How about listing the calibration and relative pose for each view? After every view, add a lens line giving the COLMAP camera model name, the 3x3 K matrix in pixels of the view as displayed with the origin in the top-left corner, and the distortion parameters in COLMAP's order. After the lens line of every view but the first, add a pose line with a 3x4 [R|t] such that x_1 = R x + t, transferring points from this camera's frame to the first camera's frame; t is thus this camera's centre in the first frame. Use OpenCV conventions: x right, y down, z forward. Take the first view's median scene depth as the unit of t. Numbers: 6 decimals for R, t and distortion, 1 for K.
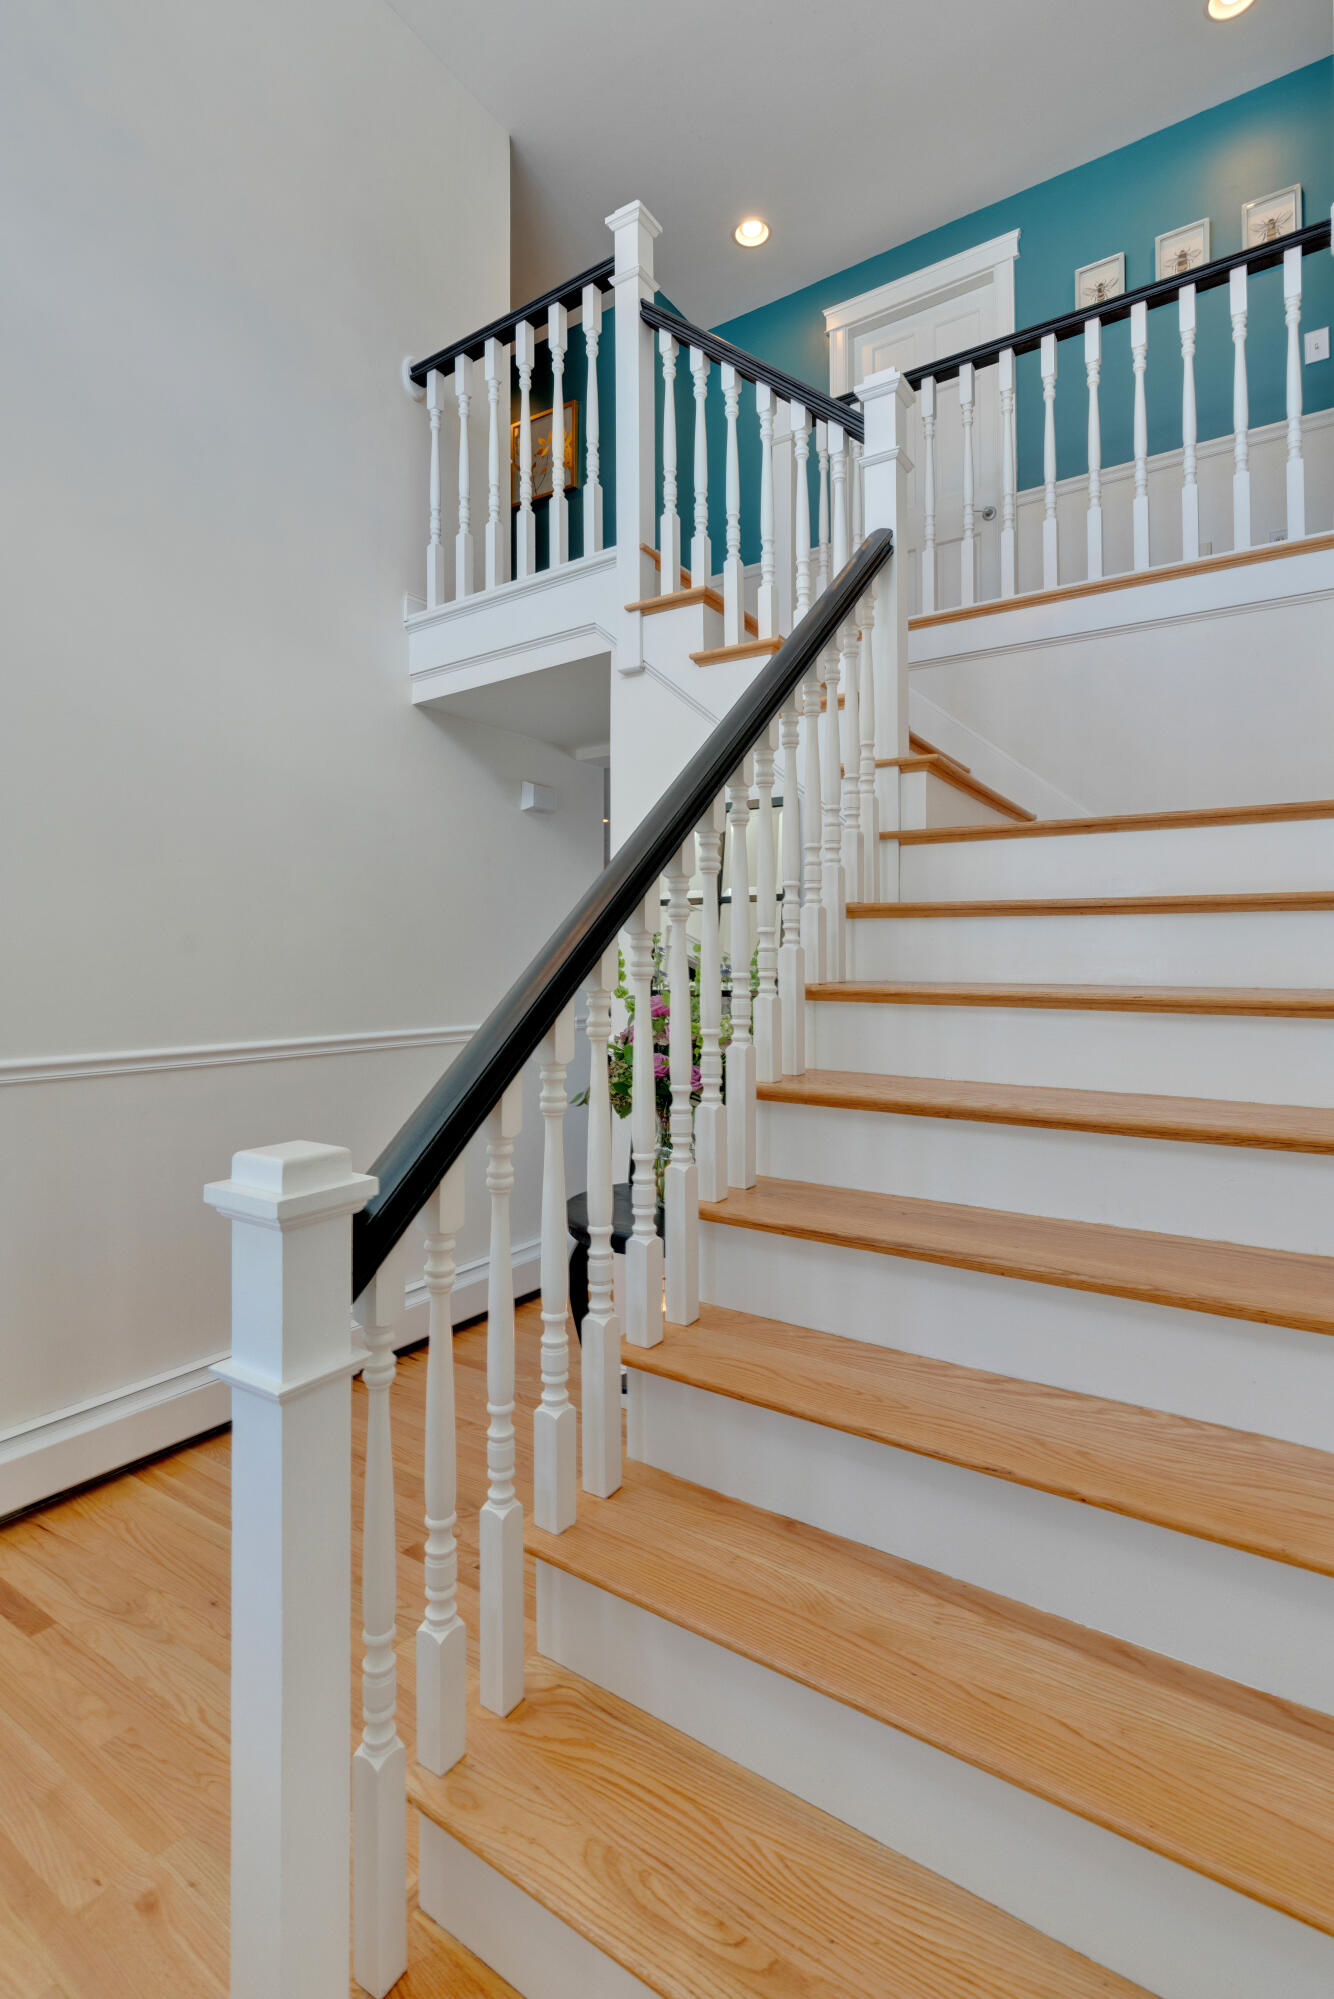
lens RADIAL K [[962.7, 0, 667.0], [0, 962.7, 999.5], [0, 0, 1]] dist [-0.024184, 0.012098]
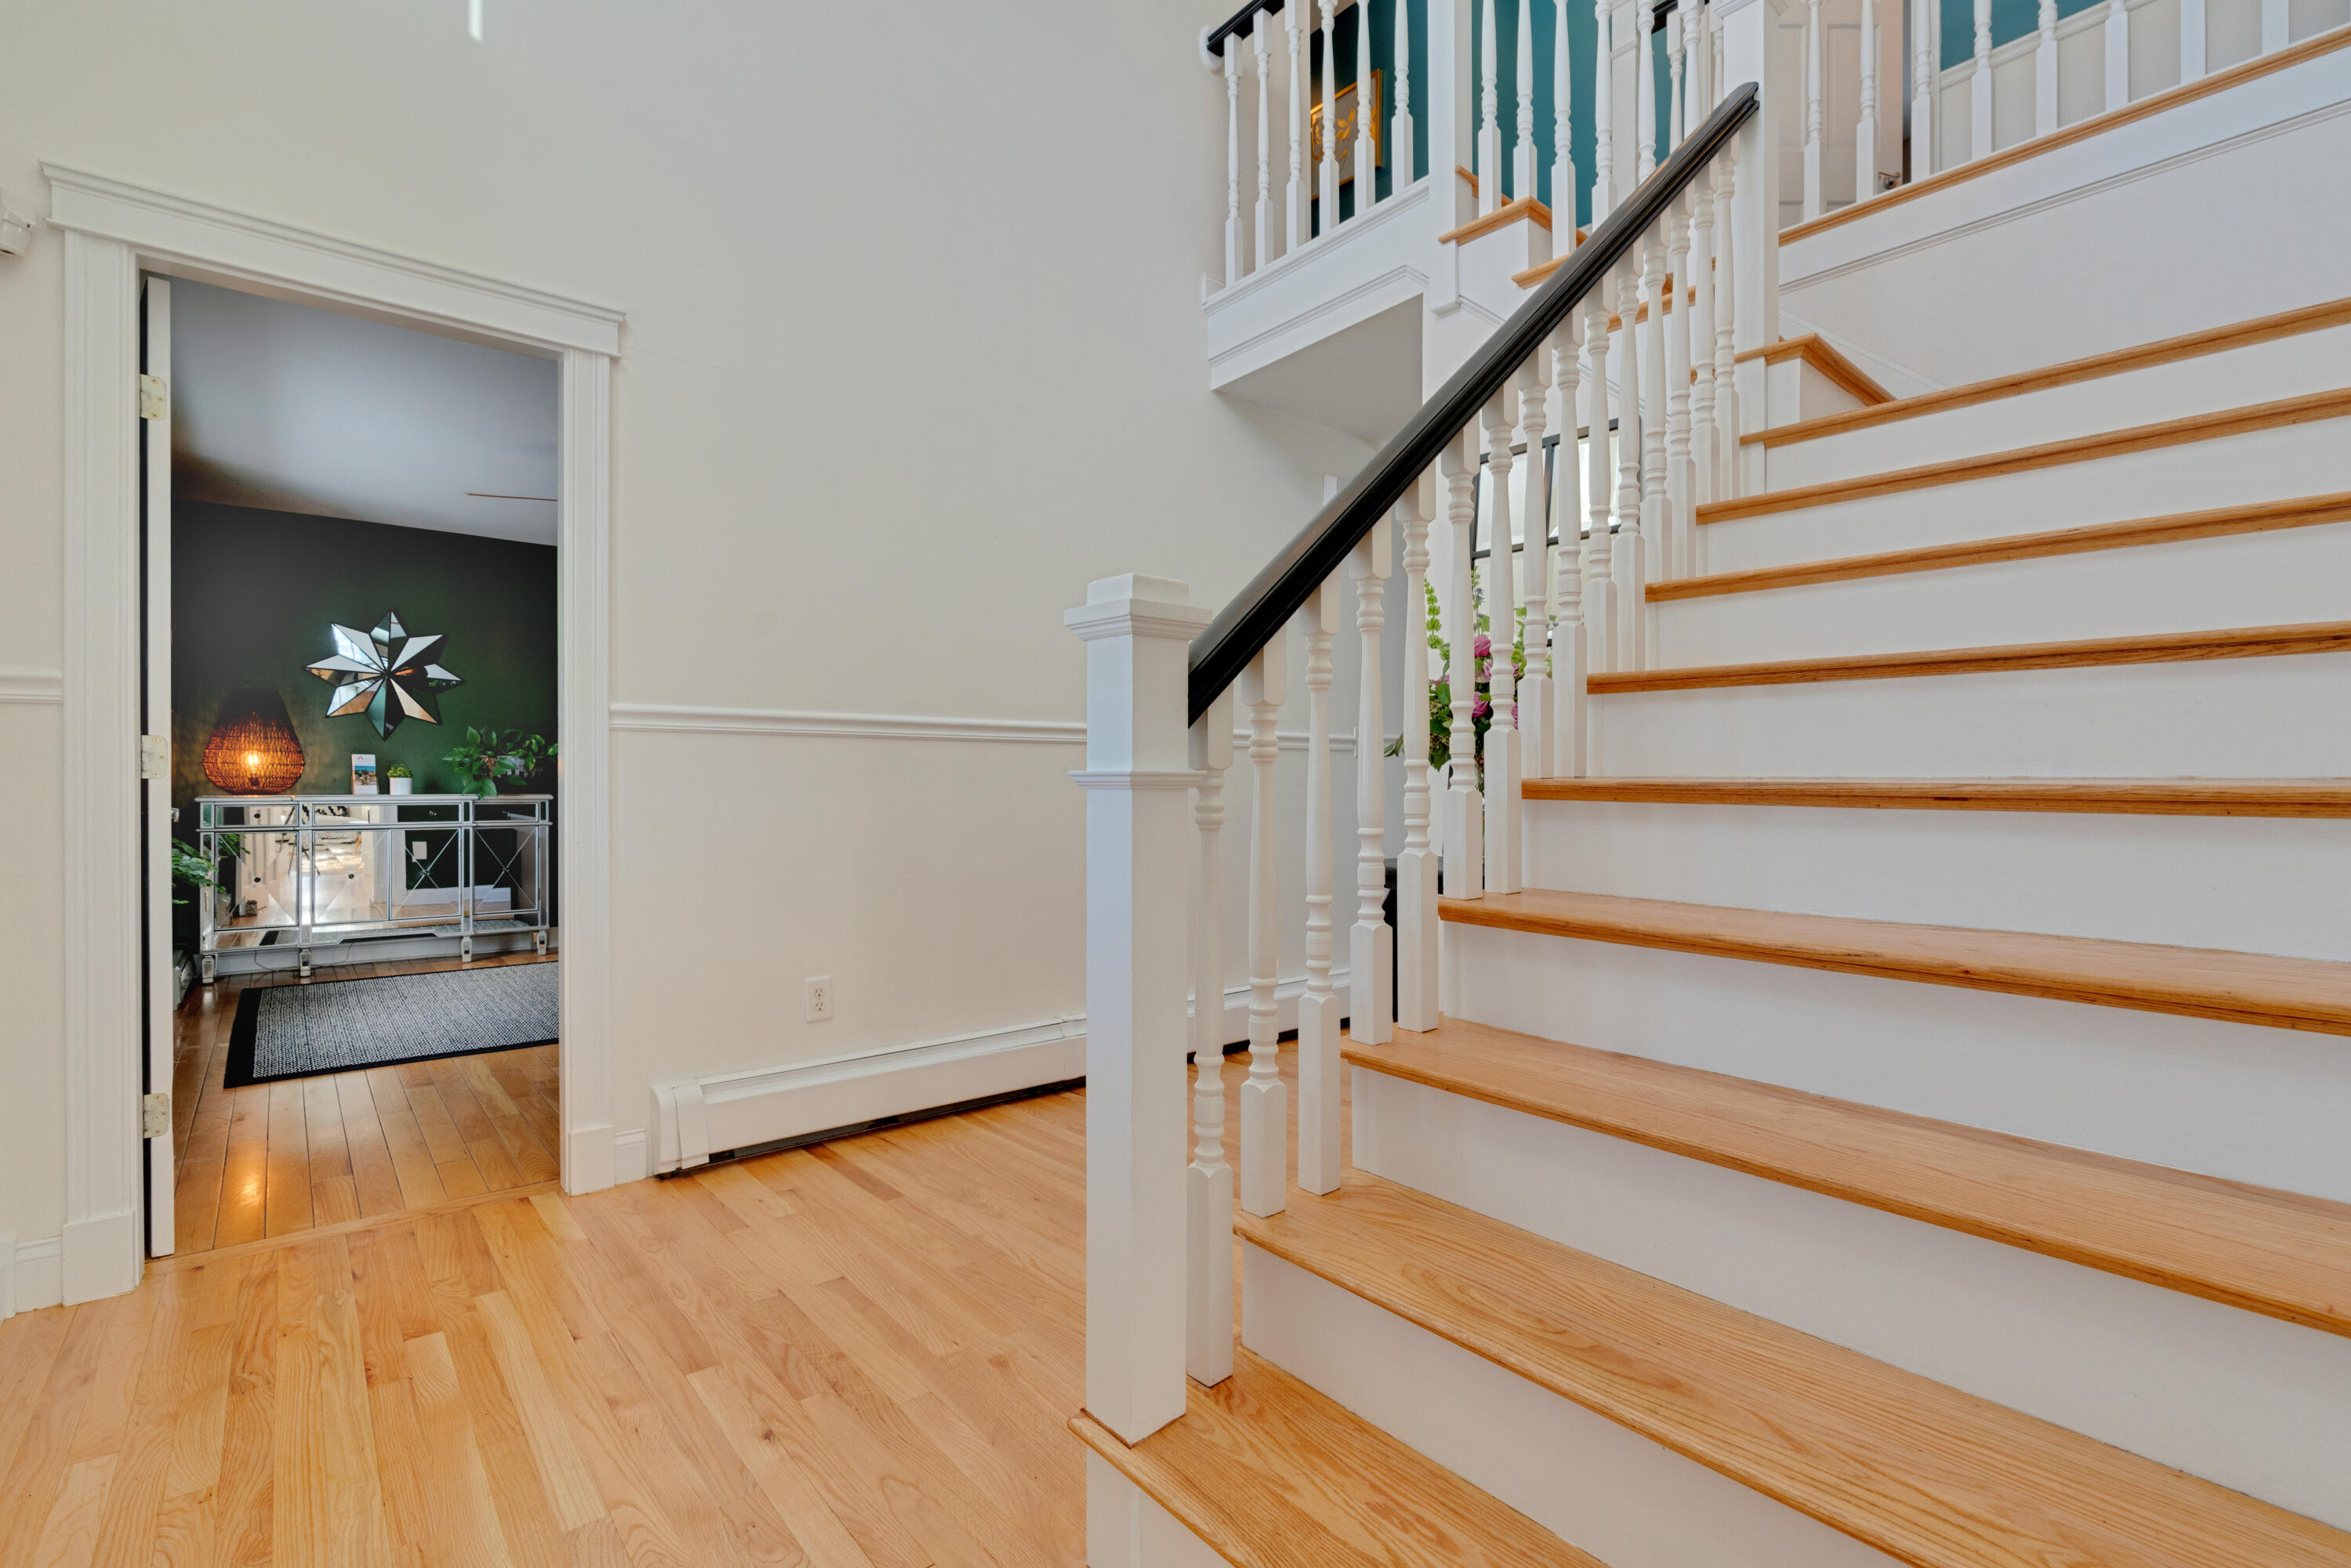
lens RADIAL K [[1057.3, 0, 1185.3], [0, 1057.3, 780.1], [0, 0, 1]] dist [-0.010087, 0.000069]
pose [[0.962050, 0.002014, -0.272867, -0.000908], [0.001352, 0.999925, 0.012147, 0.108558], [0.272871, -0.012055, 0.961975, -0.049069]]
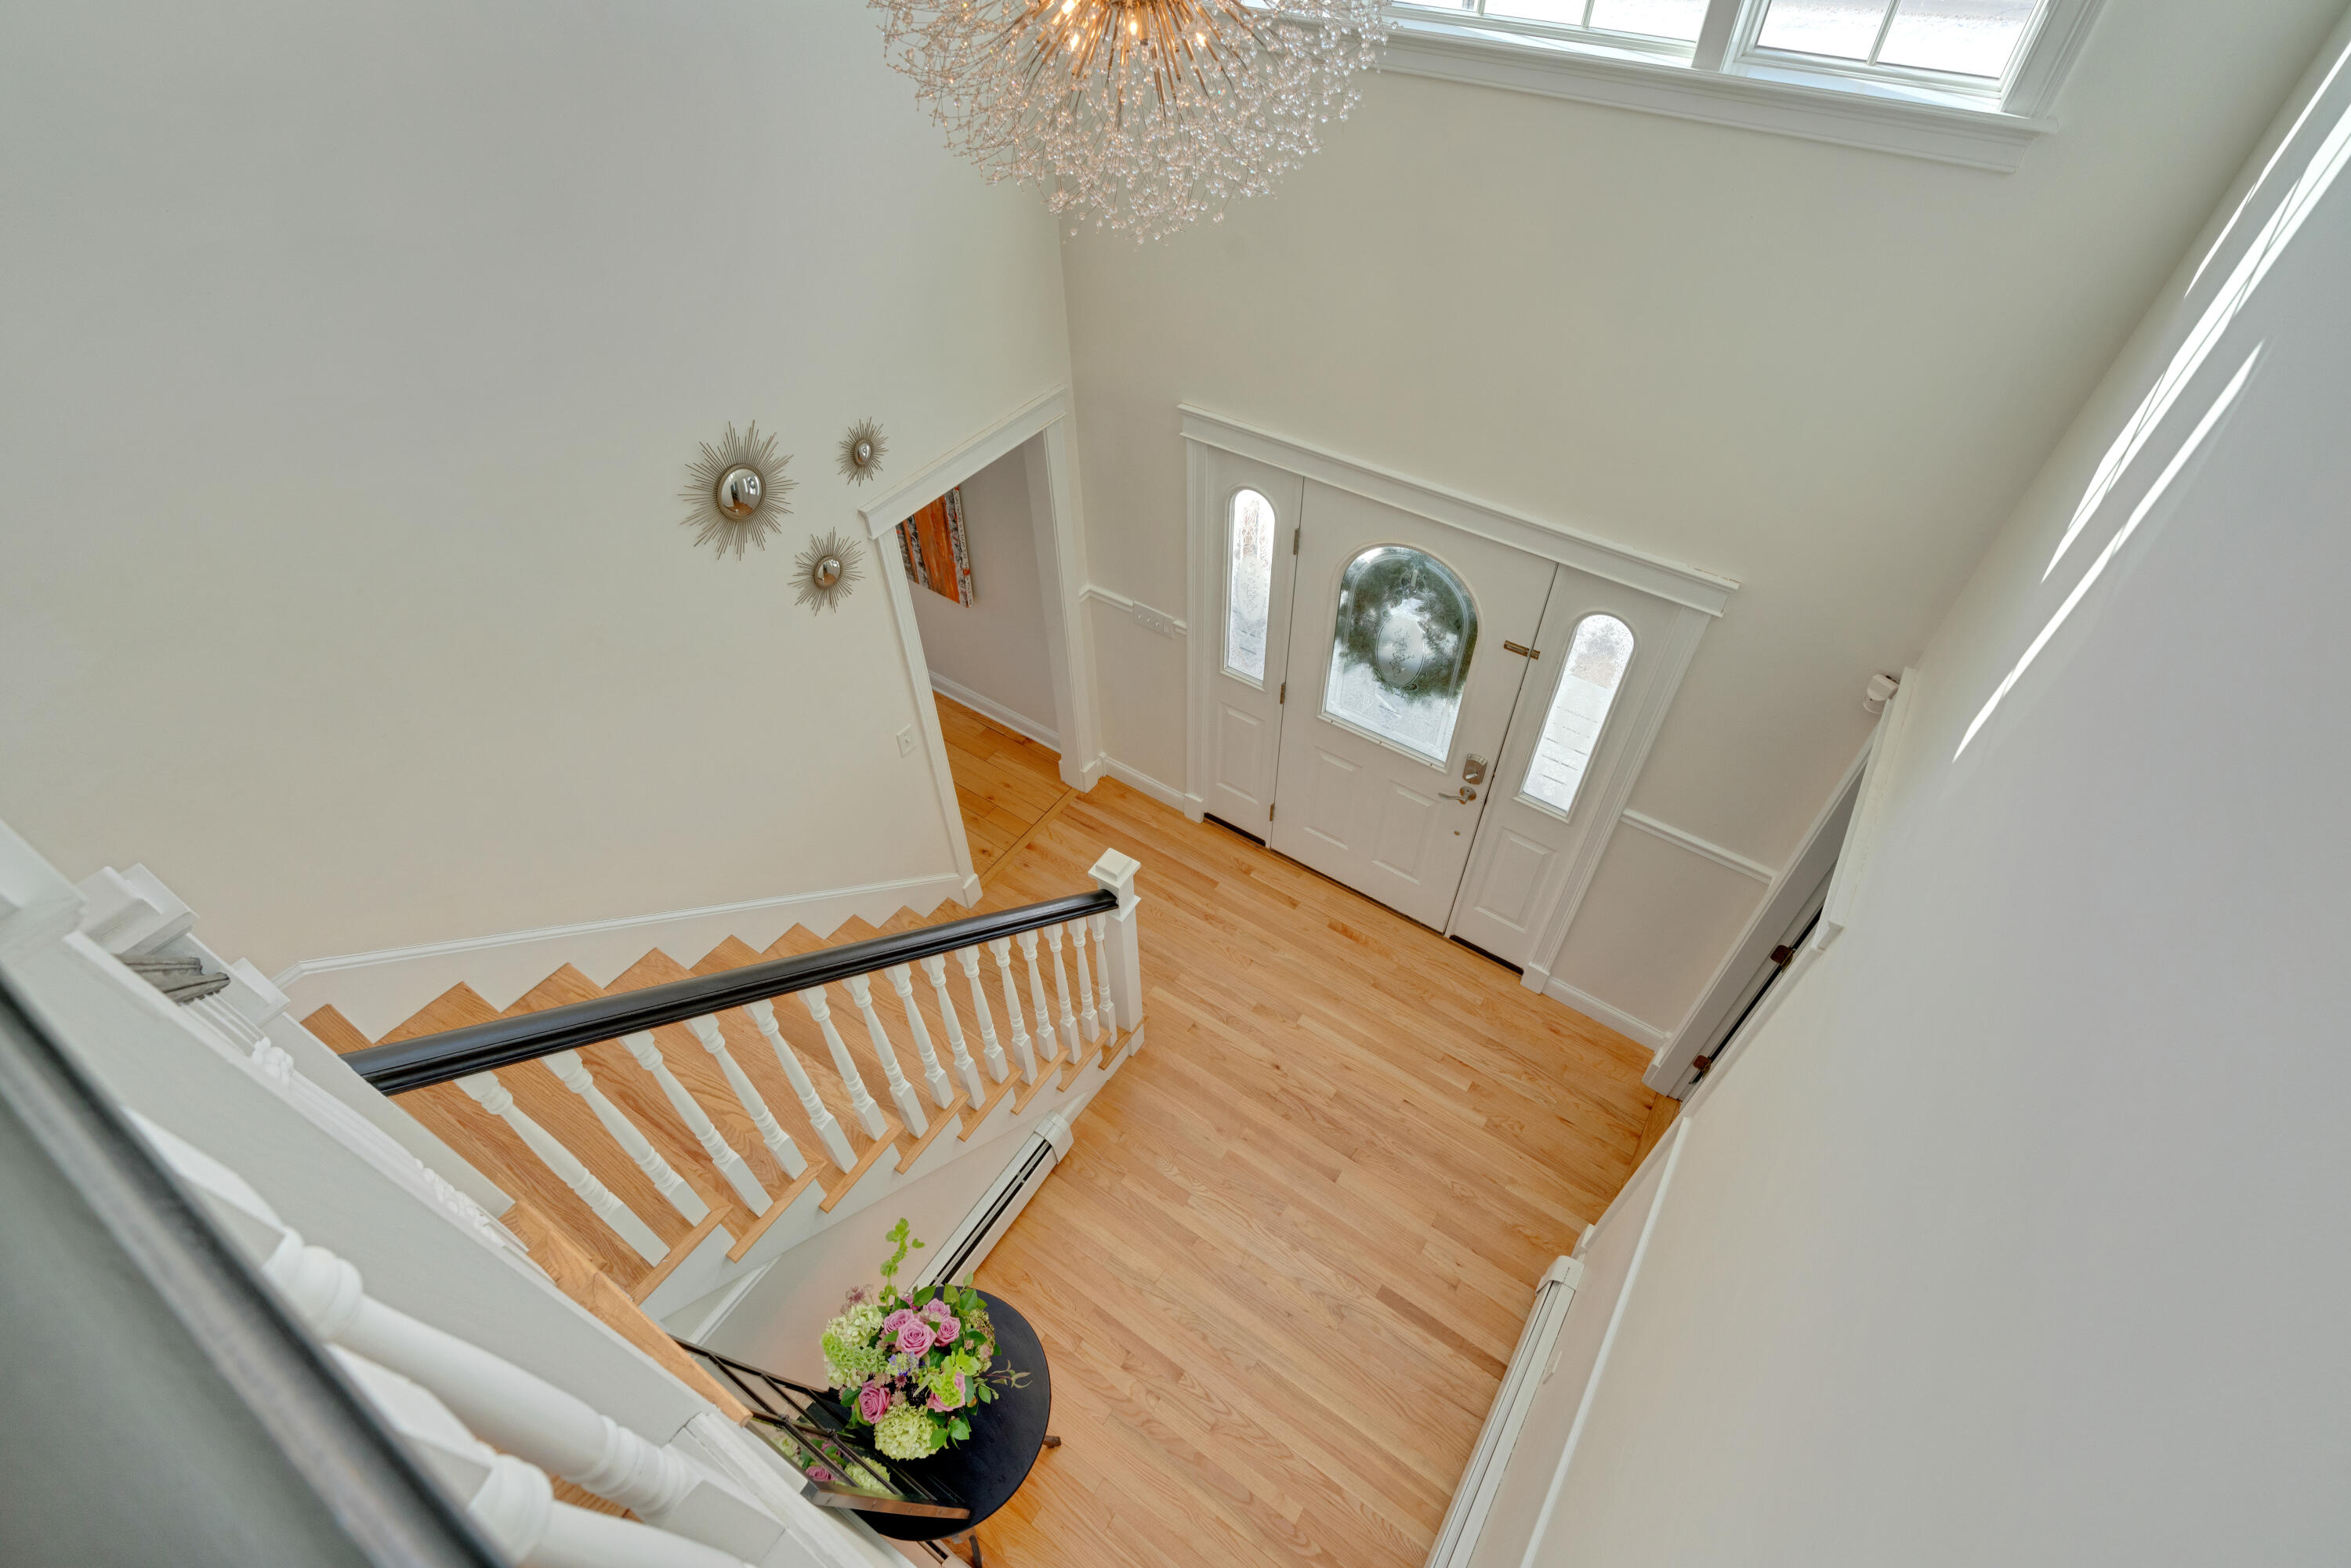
lens RADIAL K [[1057.3, 0, 1185.3], [0, 1057.3, 780.1], [0, 0, 1]] dist [-0.010087, 0.000069]
pose [[-0.999986, -0.003333, 0.004013, -0.187794], [0.000622, 0.687556, 0.726131, -0.737968], [-0.005180, 0.726124, -0.687544, 0.936679]]
